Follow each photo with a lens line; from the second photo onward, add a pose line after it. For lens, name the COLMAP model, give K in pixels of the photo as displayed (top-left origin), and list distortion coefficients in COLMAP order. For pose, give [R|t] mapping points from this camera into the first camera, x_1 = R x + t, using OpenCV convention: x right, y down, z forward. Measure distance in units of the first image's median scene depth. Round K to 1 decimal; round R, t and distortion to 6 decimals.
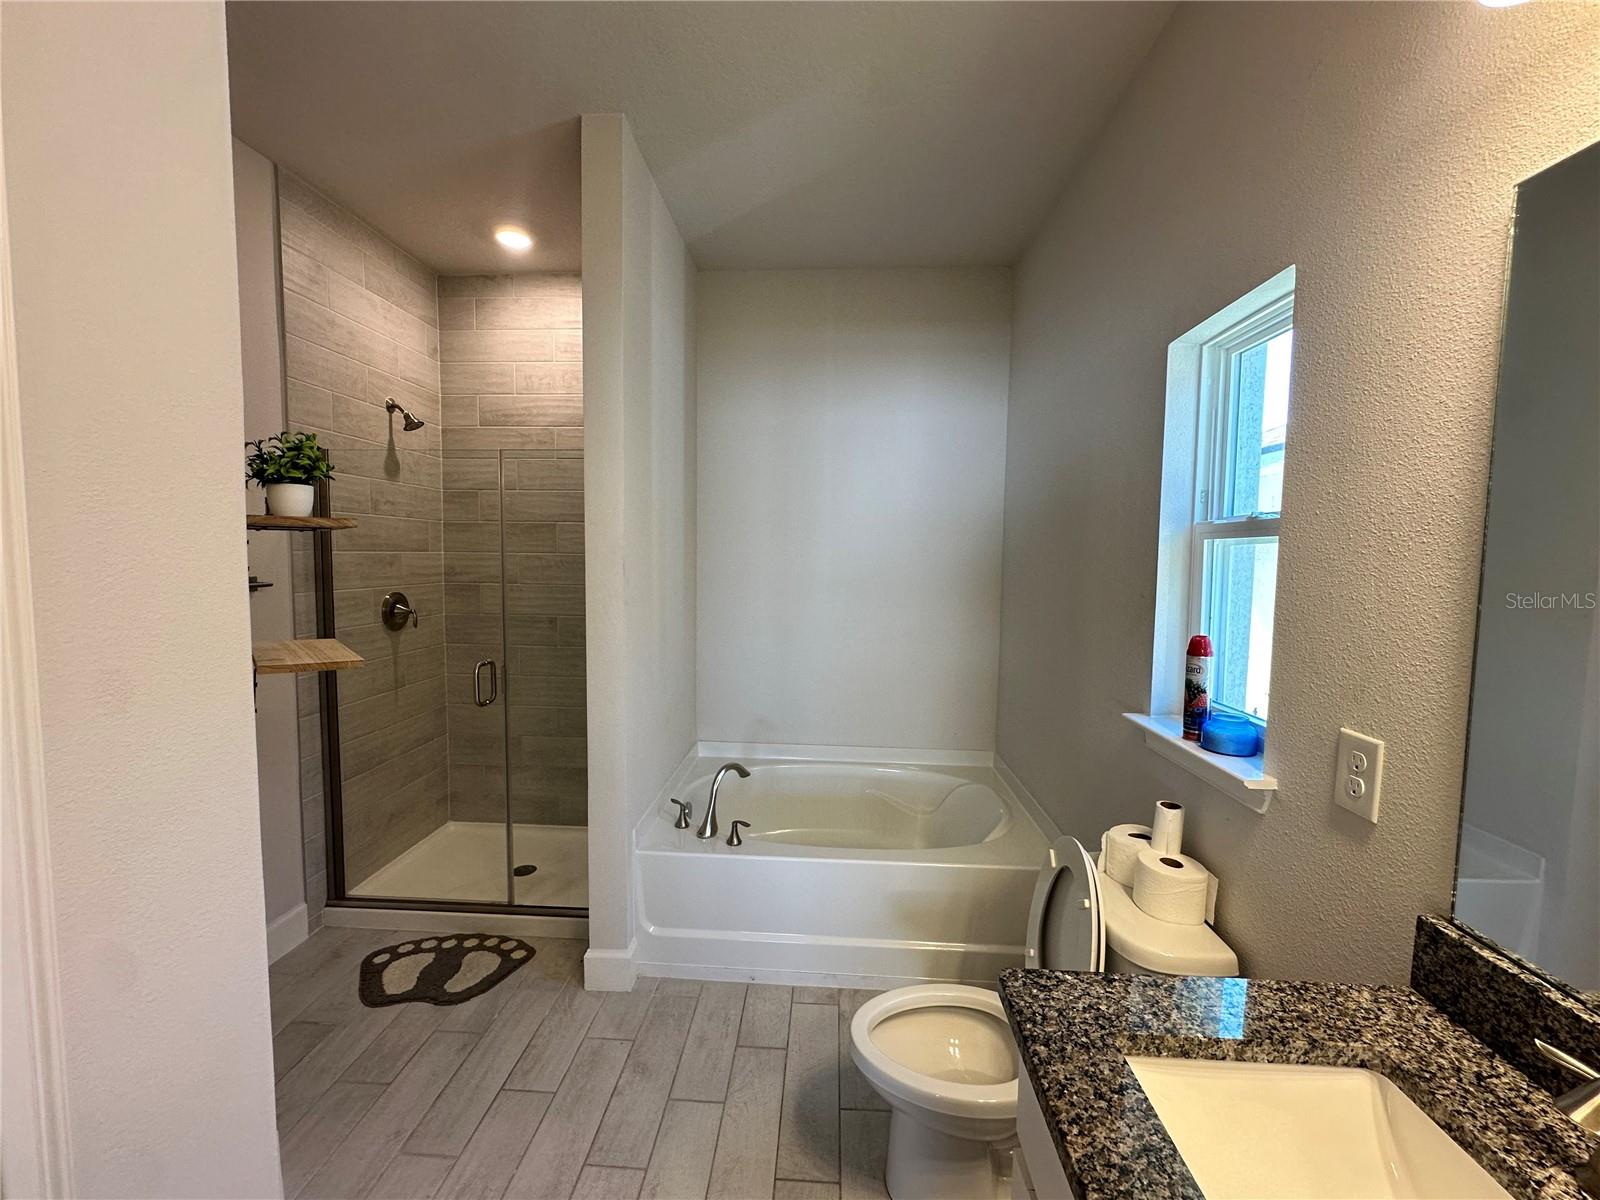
lens RADIAL K [[639.2, 0, 798.0], [0, 639.2, 601.0], [0, 0, 1]] dist [-0.008974, 0.002410]
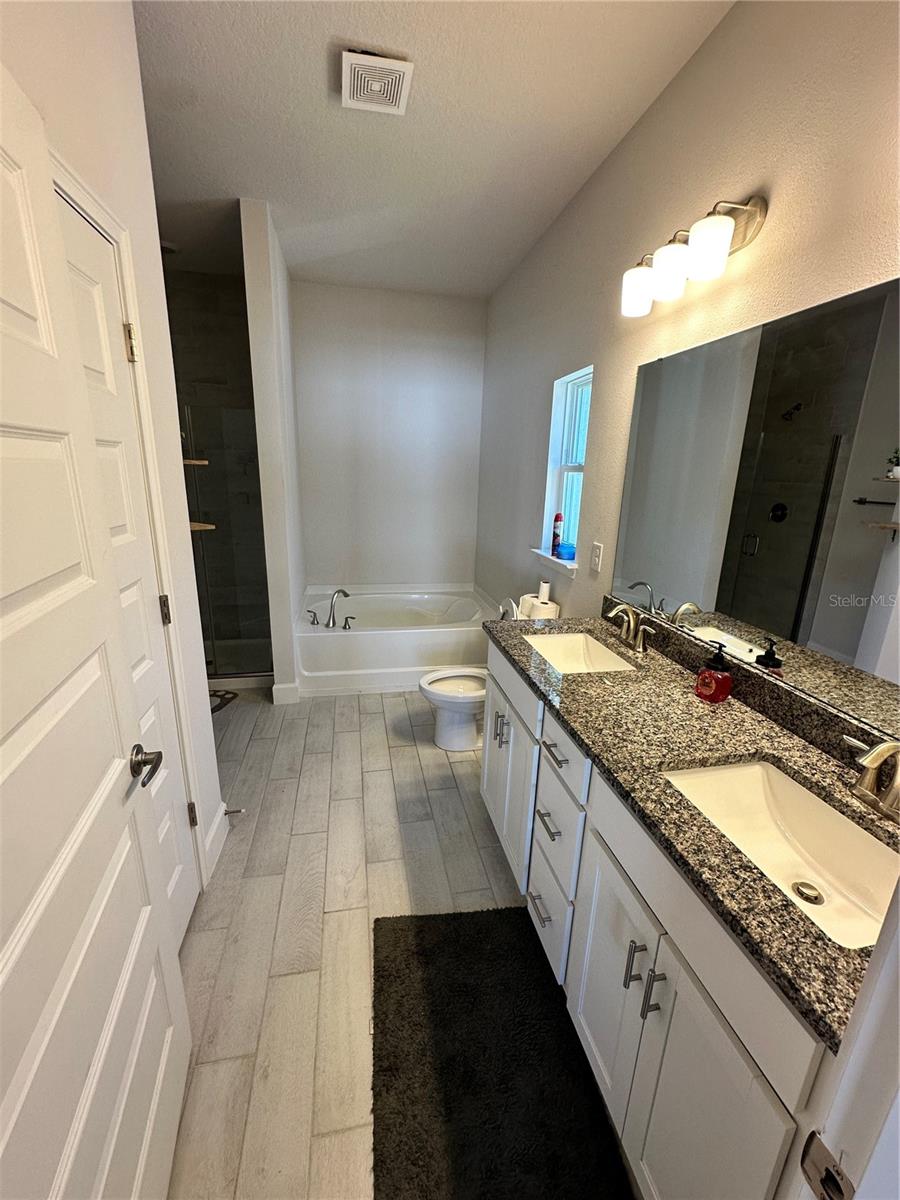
lens RADIAL K [[479.4, 0, 450.0], [0, 479.4, 600.0], [0, 0, 1]] dist [-0.008974, 0.002410]
pose [[0.966072, -0.052402, 0.252900, -0.232349], [0.002234, 0.980859, 0.194706, 0.020558], [-0.258262, -0.187535, 0.947698, -0.635562]]
